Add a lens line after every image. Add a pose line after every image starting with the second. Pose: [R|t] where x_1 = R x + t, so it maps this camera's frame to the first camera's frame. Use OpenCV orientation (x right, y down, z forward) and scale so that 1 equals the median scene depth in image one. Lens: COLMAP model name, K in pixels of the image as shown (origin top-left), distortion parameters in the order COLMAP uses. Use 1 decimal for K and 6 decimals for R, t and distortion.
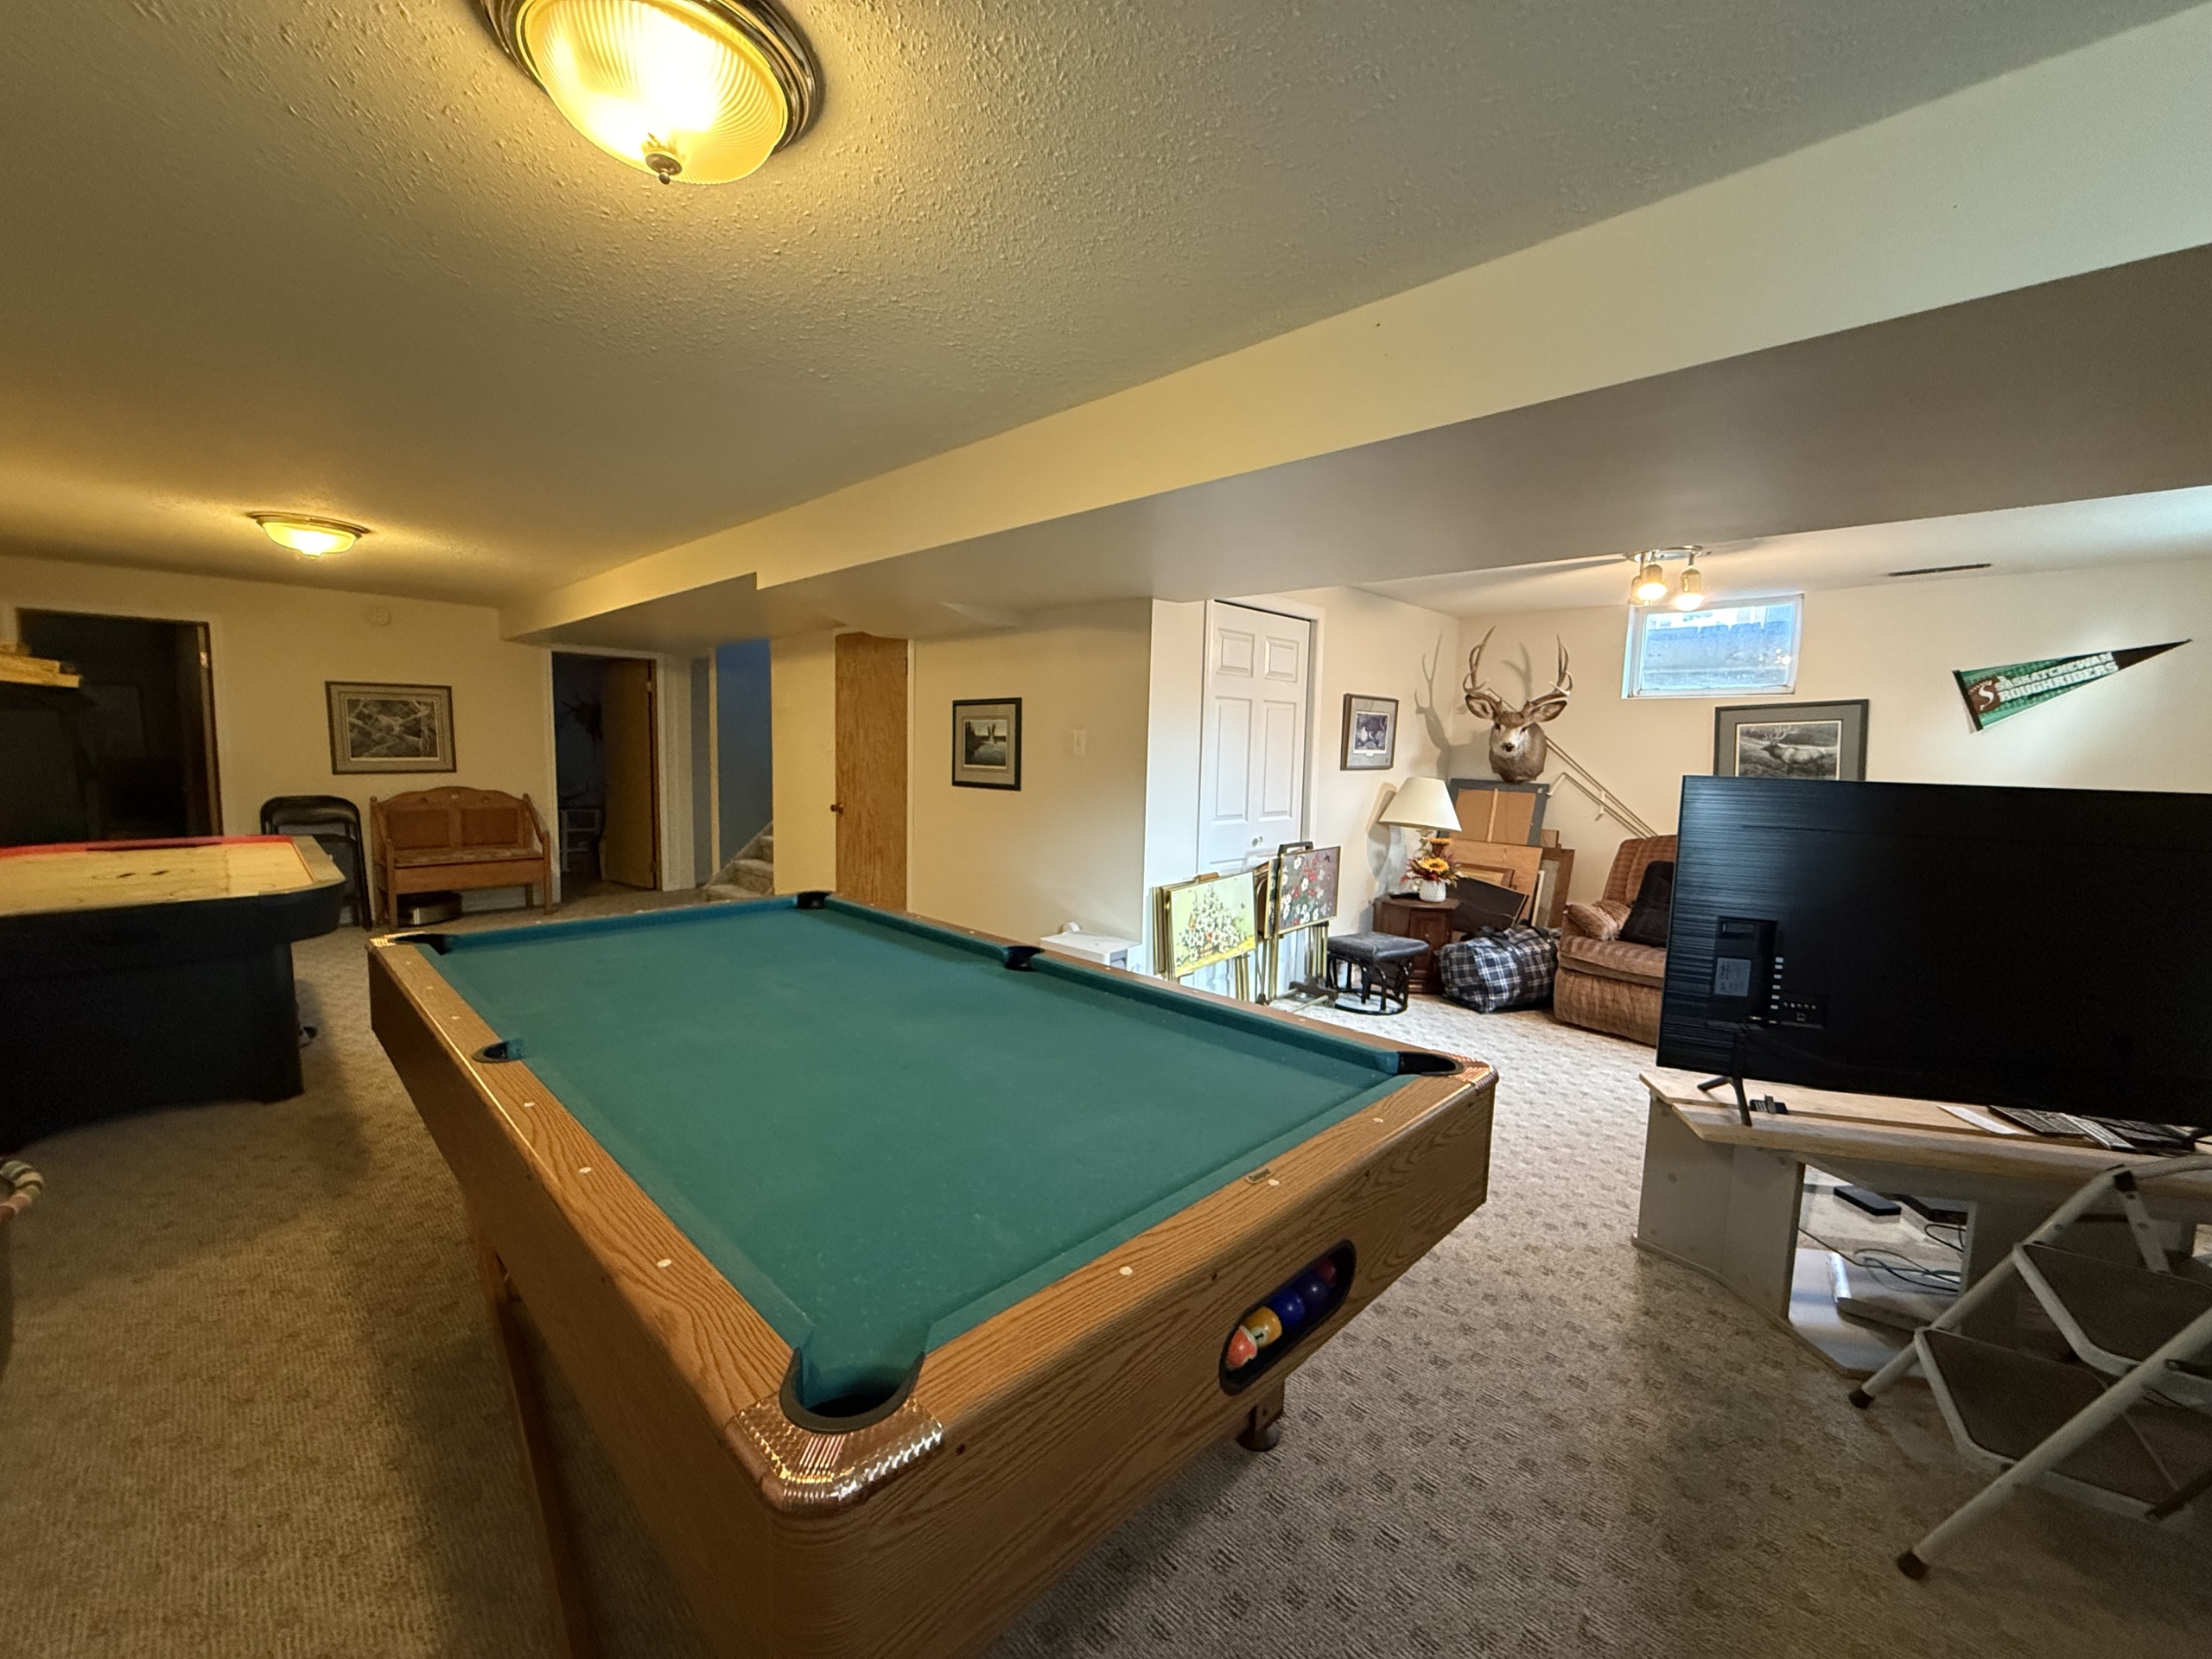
lens RADIAL K [[885.8, 0, 1108.5], [0, 885.8, 829.3], [0, 0, 1]] dist [0.005728, -0.000865]
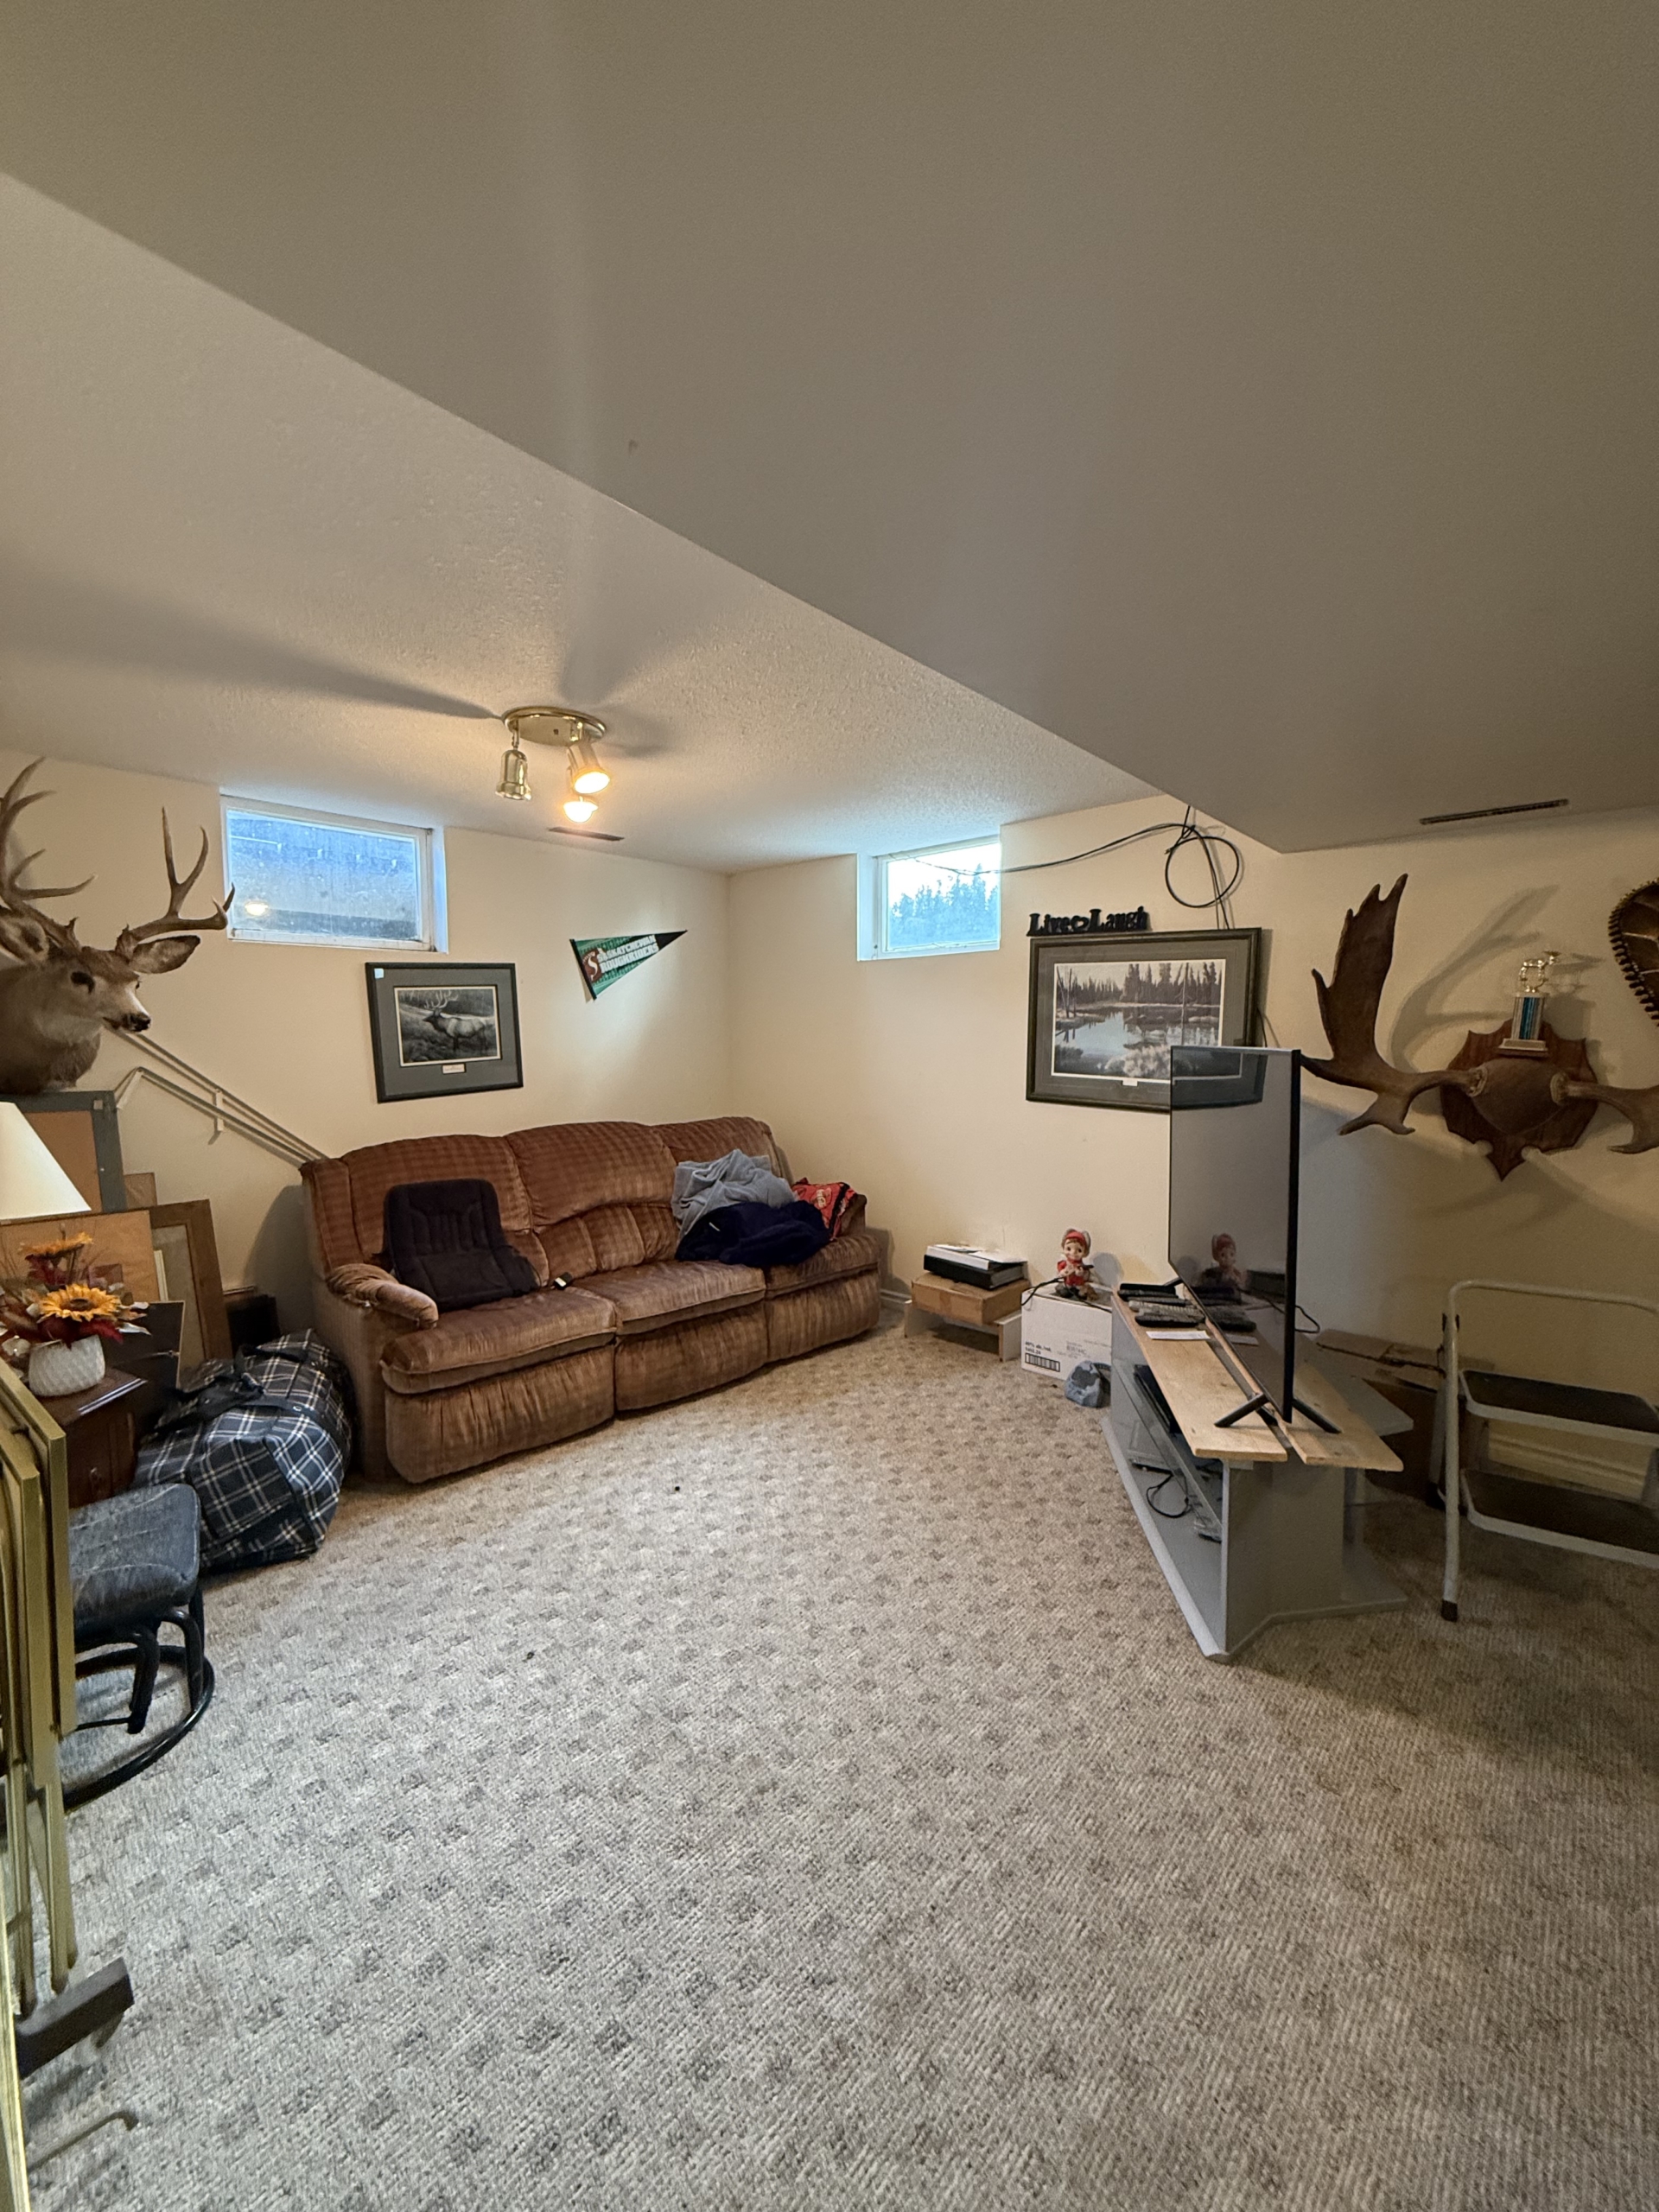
lens RADIAL K [[885.8, 0, 827.9], [0, 885.8, 1097.4], [0, 0, 1]] dist [0.005728, -0.000865]
pose [[-0.036344, -0.099036, 0.994420, -0.061742], [0.097957, 0.989932, 0.102169, -0.071356], [-0.994527, 0.101124, -0.026277, 0.710709]]
